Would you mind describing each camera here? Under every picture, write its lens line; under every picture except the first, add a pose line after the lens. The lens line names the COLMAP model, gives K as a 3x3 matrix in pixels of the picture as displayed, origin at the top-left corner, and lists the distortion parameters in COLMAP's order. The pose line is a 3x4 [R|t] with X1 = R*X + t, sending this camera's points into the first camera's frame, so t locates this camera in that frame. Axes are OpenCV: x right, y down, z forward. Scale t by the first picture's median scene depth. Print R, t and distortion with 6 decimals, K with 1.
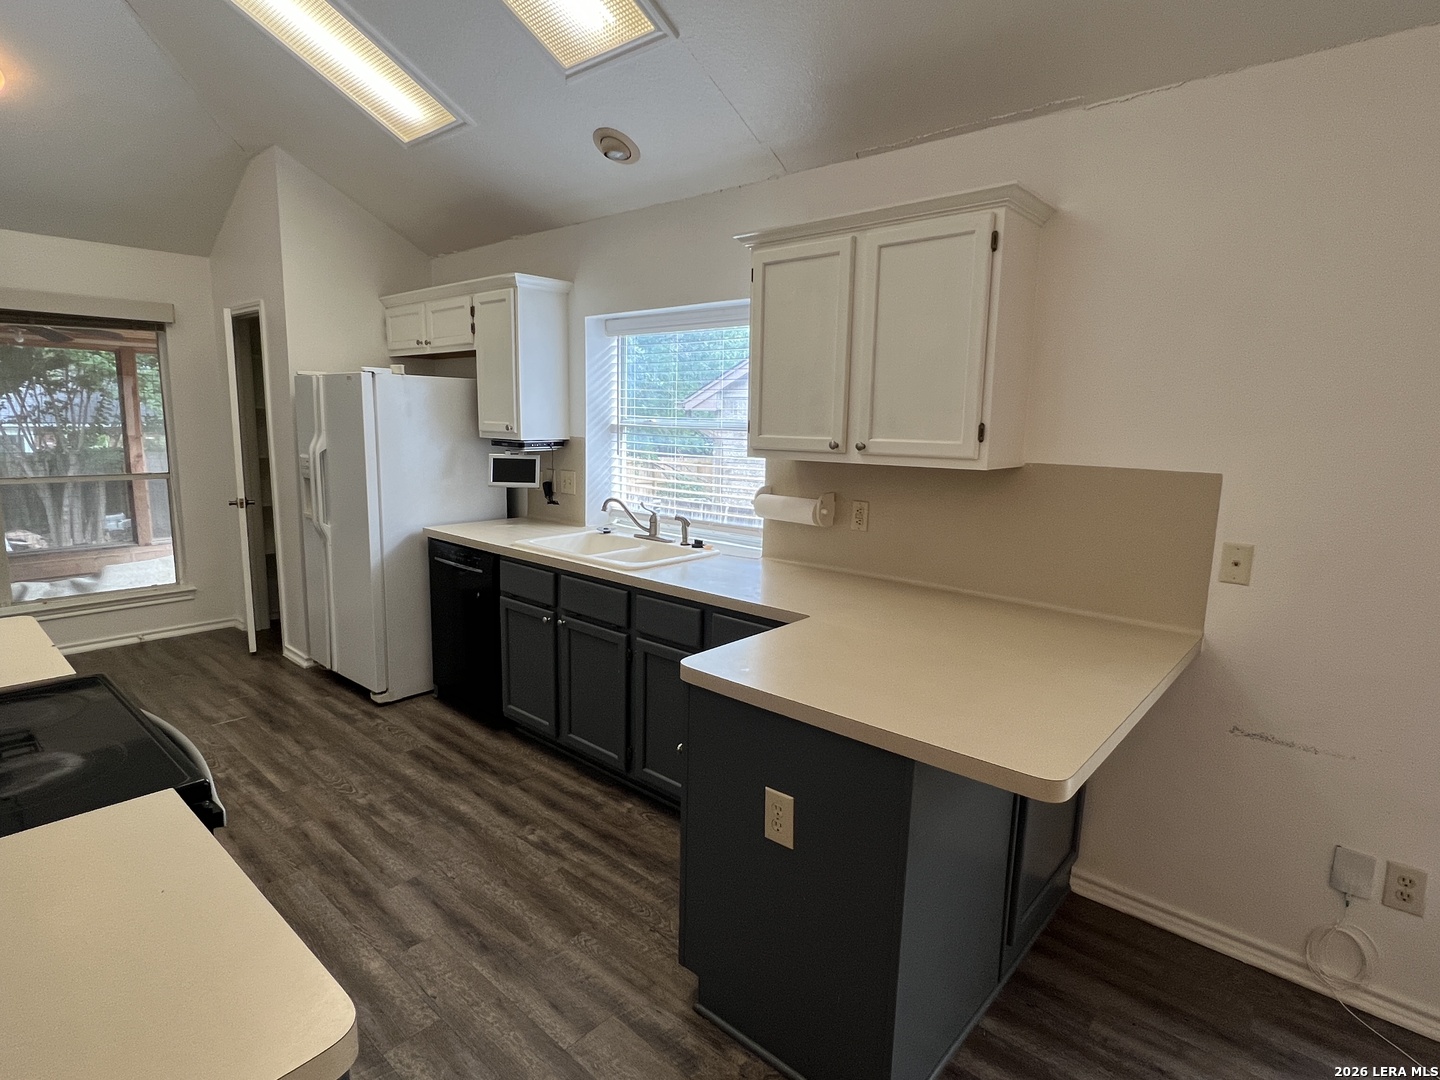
lens RADIAL K [[756.4, 0, 719.5], [0, 756.4, 536.1], [0, 0, 1]] dist [-0.001320, -0.000364]
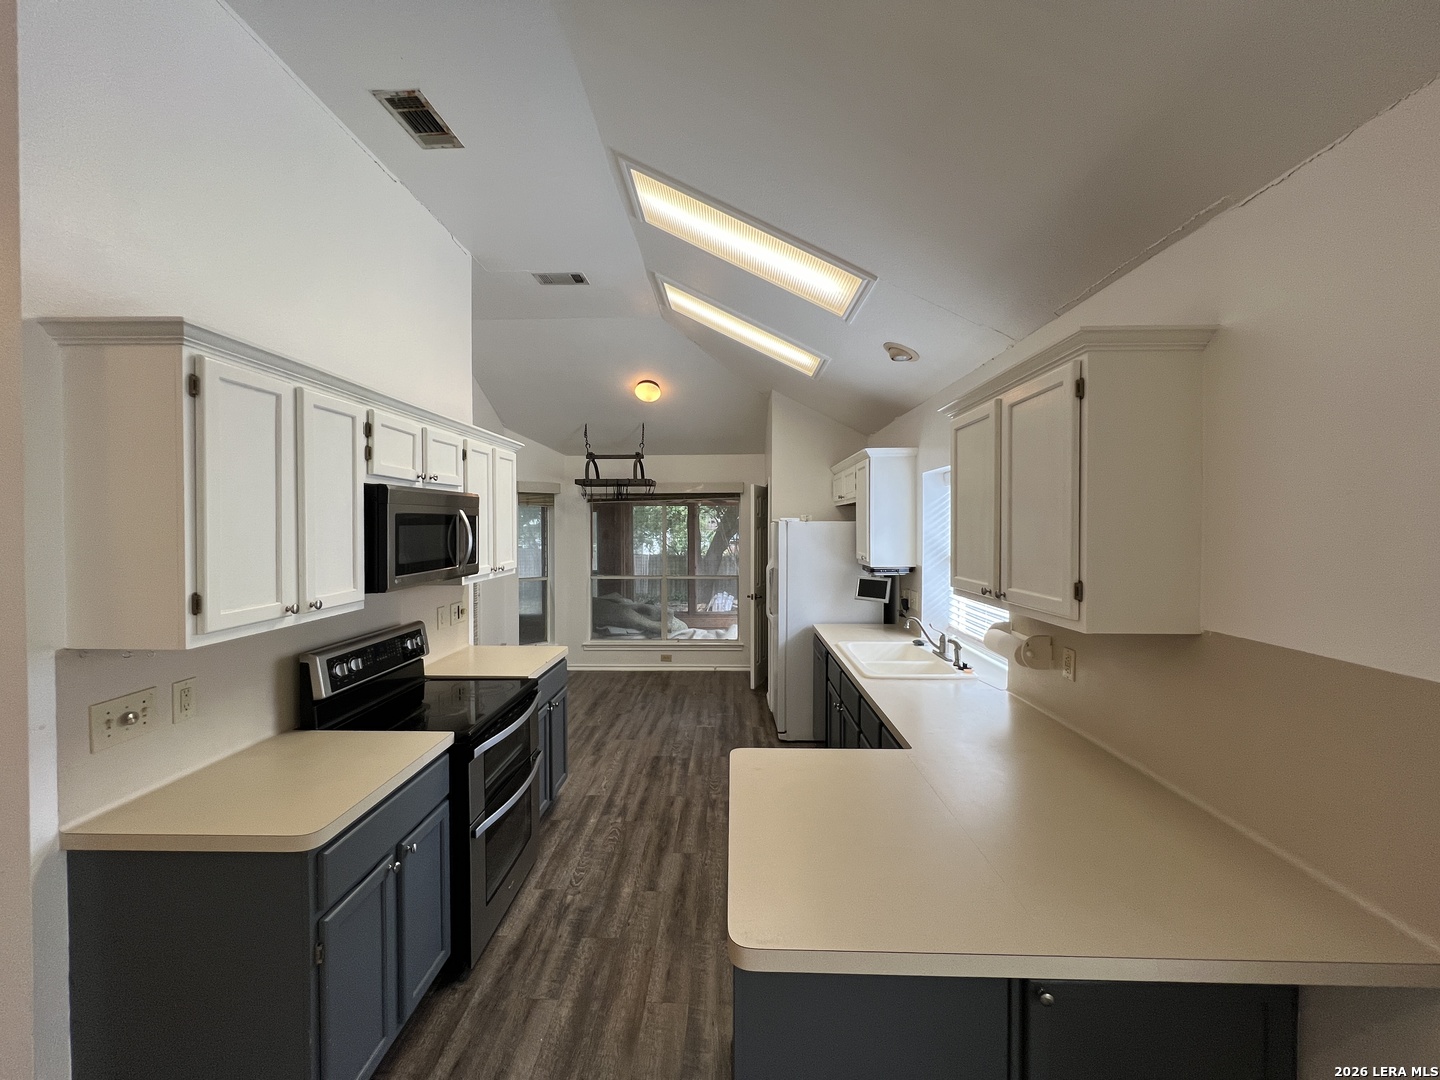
lens RADIAL K [[576.0, 0, 715.7], [0, 576.0, 533.2], [0, 0, 1]] dist [-0.000790, -0.000108]
pose [[0.638808, -0.011086, -0.769287, 0.381598], [-0.105813, 0.989128, -0.102120, -0.056841], [0.762055, 0.146636, 0.630690, 0.142027]]
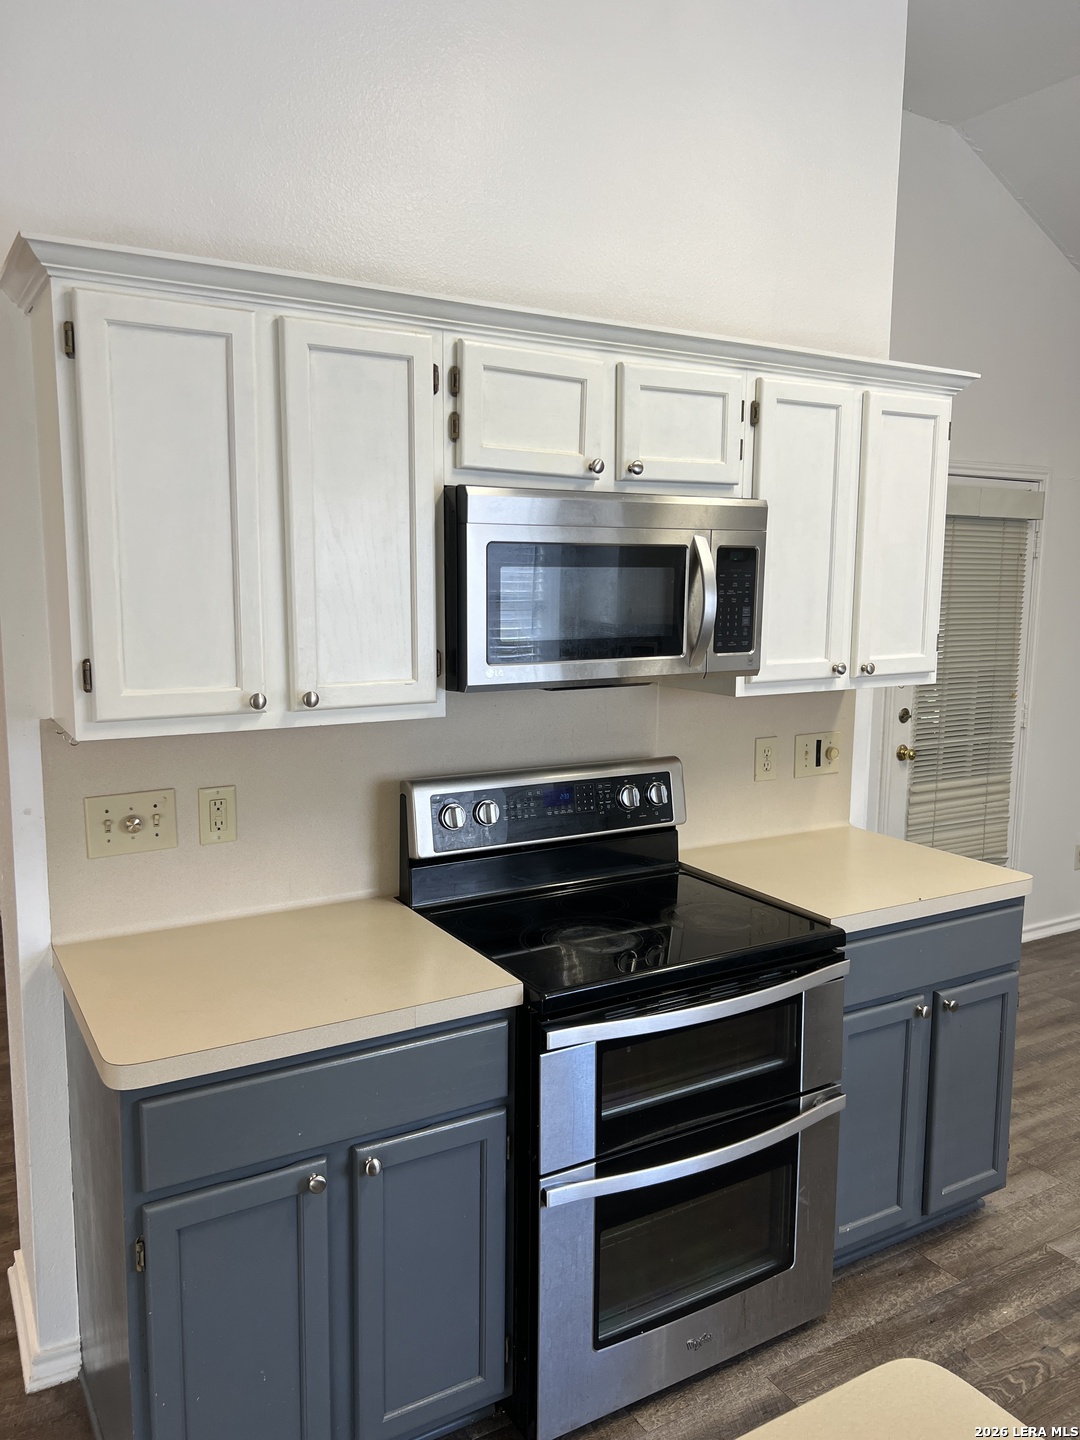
lens RADIAL K [[1085.0, 0, 540.0], [0, 1085.0, 720.0], [0, 0, 1]] dist [0.014653, -0.002399]
pose [[-0.306667, 0.100070, -0.946542, 0.259430], [-0.164580, 0.973904, 0.156285, -0.105738], [0.937480, 0.203710, -0.282195, 0.478603]]
